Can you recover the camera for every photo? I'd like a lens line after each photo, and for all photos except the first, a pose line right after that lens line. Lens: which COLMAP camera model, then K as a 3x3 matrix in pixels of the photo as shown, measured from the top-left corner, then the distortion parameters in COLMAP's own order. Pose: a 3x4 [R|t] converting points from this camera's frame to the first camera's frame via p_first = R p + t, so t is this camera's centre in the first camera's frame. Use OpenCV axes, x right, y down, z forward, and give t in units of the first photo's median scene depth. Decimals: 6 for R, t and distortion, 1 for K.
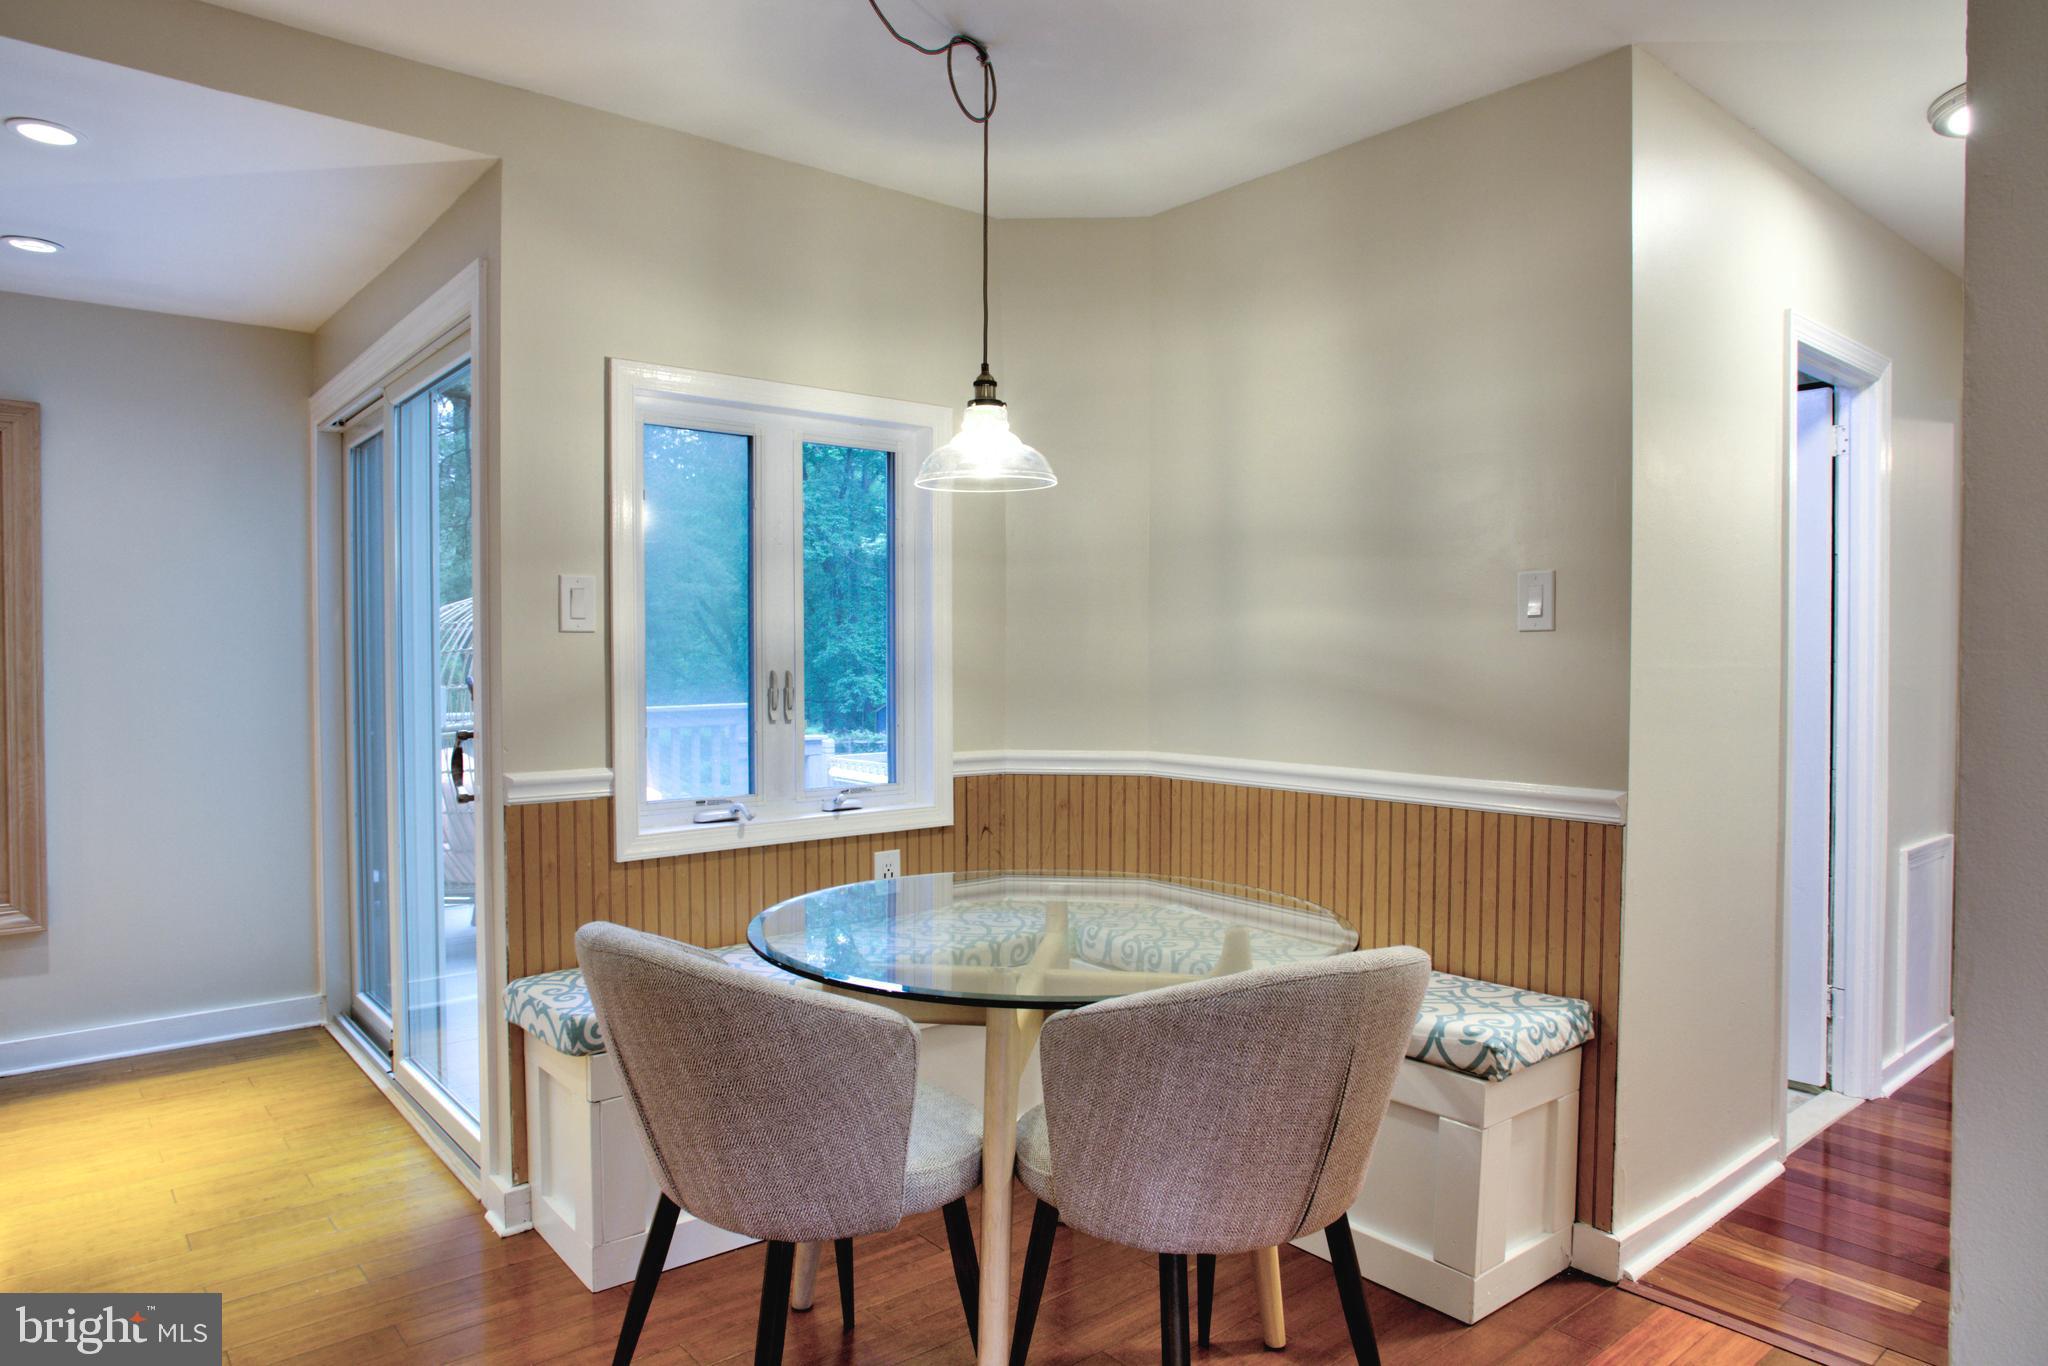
lens RADIAL K [[1295.8, 0, 1024.7], [0, 1295.8, 690.1], [0, 0, 1]] dist [-0.031875, 0.016021]
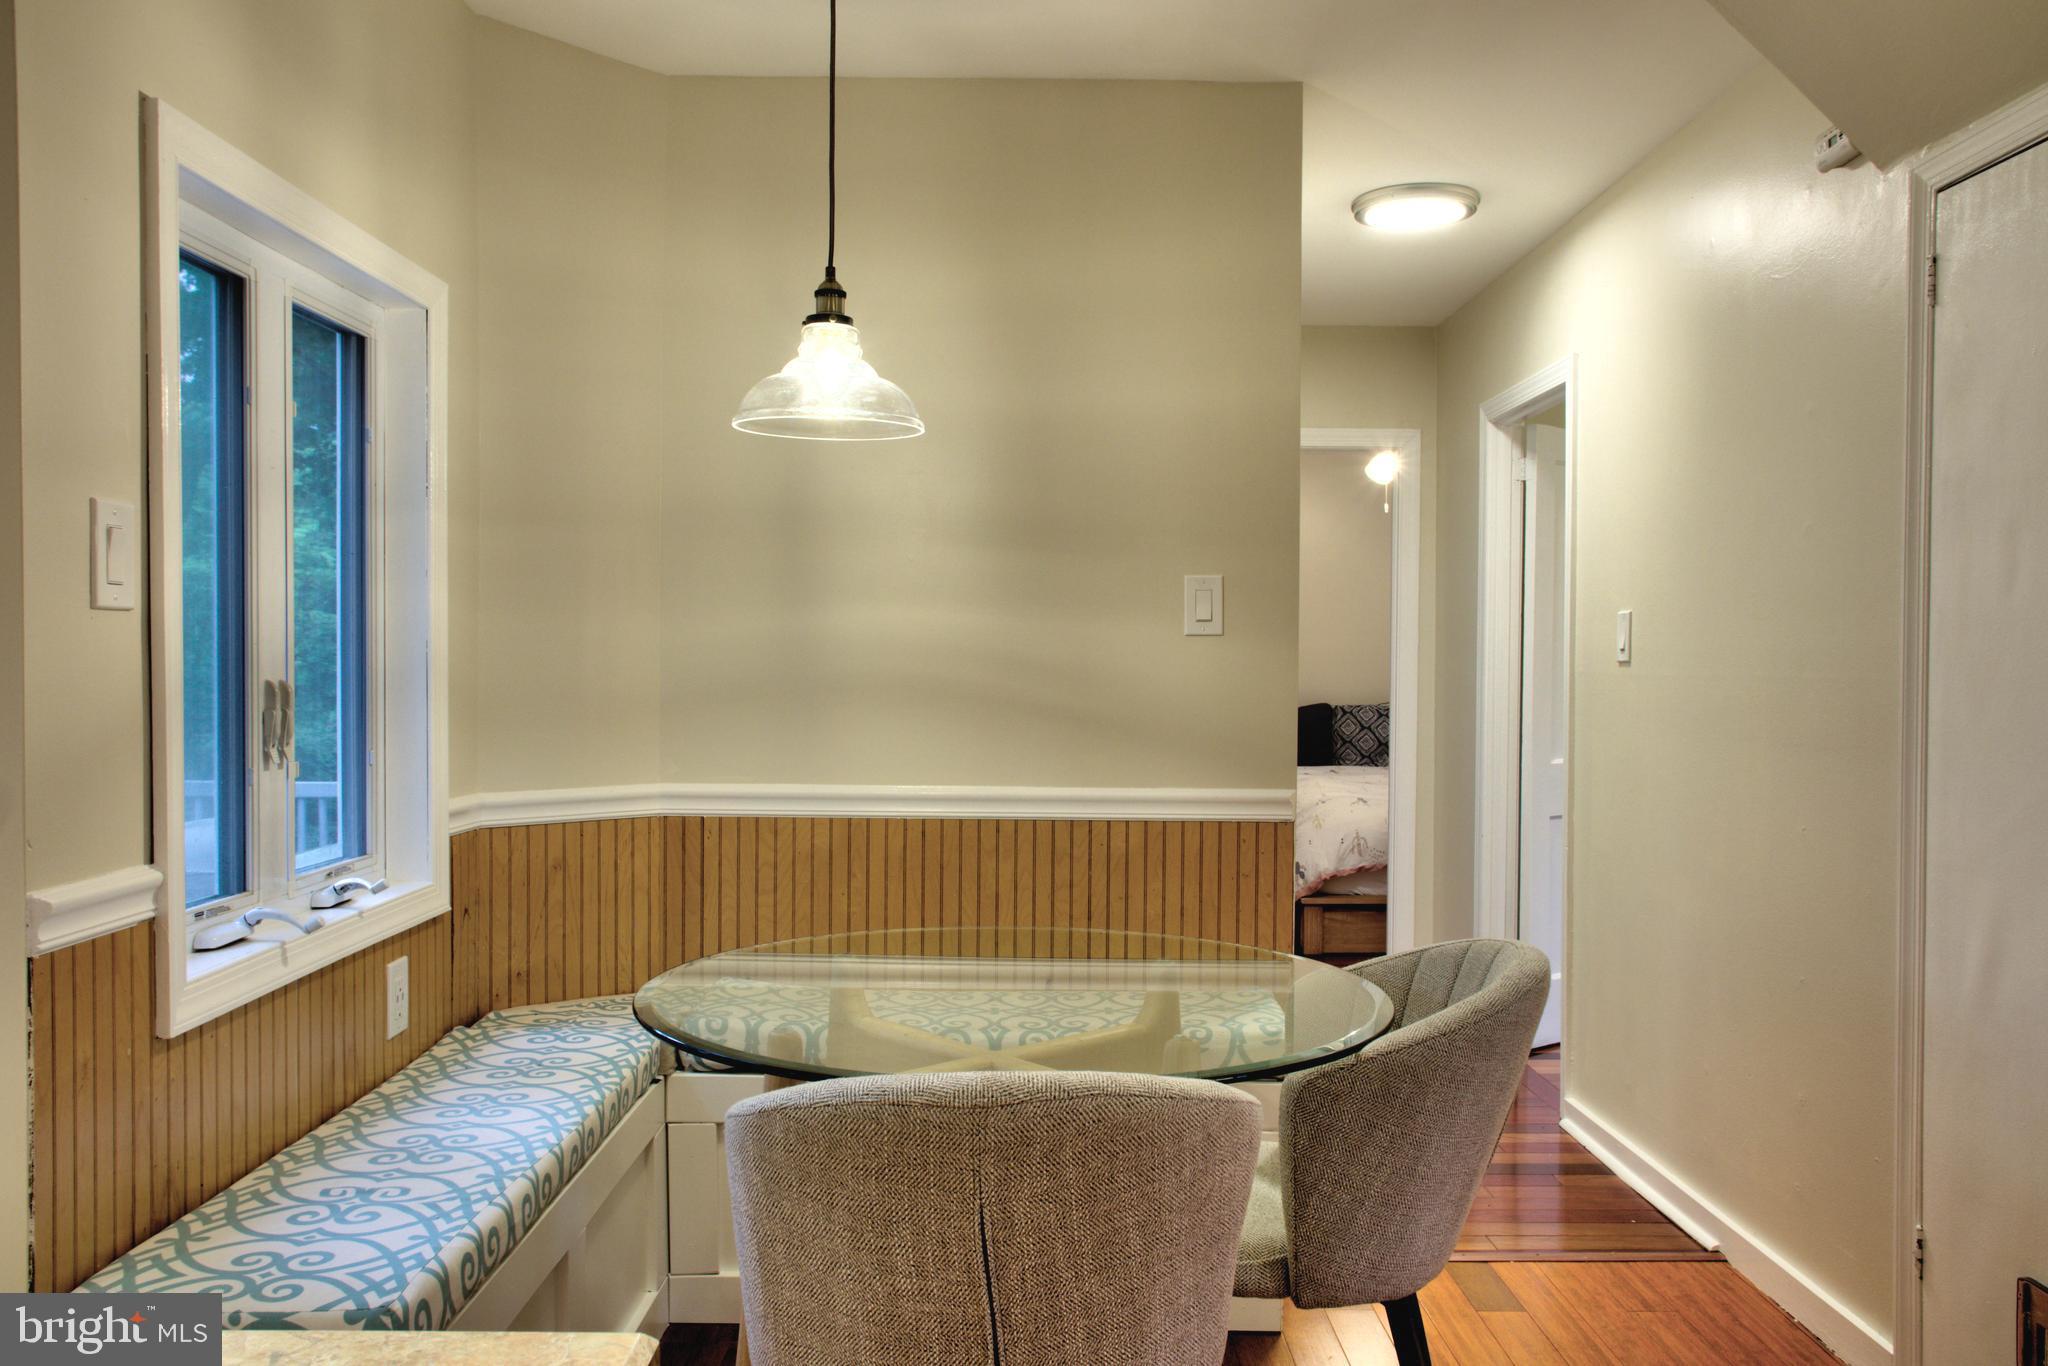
lens RADIAL K [[1598.1, 0, 1030.8], [0, 1598.1, 683.1], [0, 0, 1]] dist [0.015819, 0.008010]
pose [[0.641407, -0.009235, 0.767145, -0.589366], [0.015340, 0.999882, -0.000789, -0.008962], [-0.767047, 0.012274, 0.641473, 0.286351]]
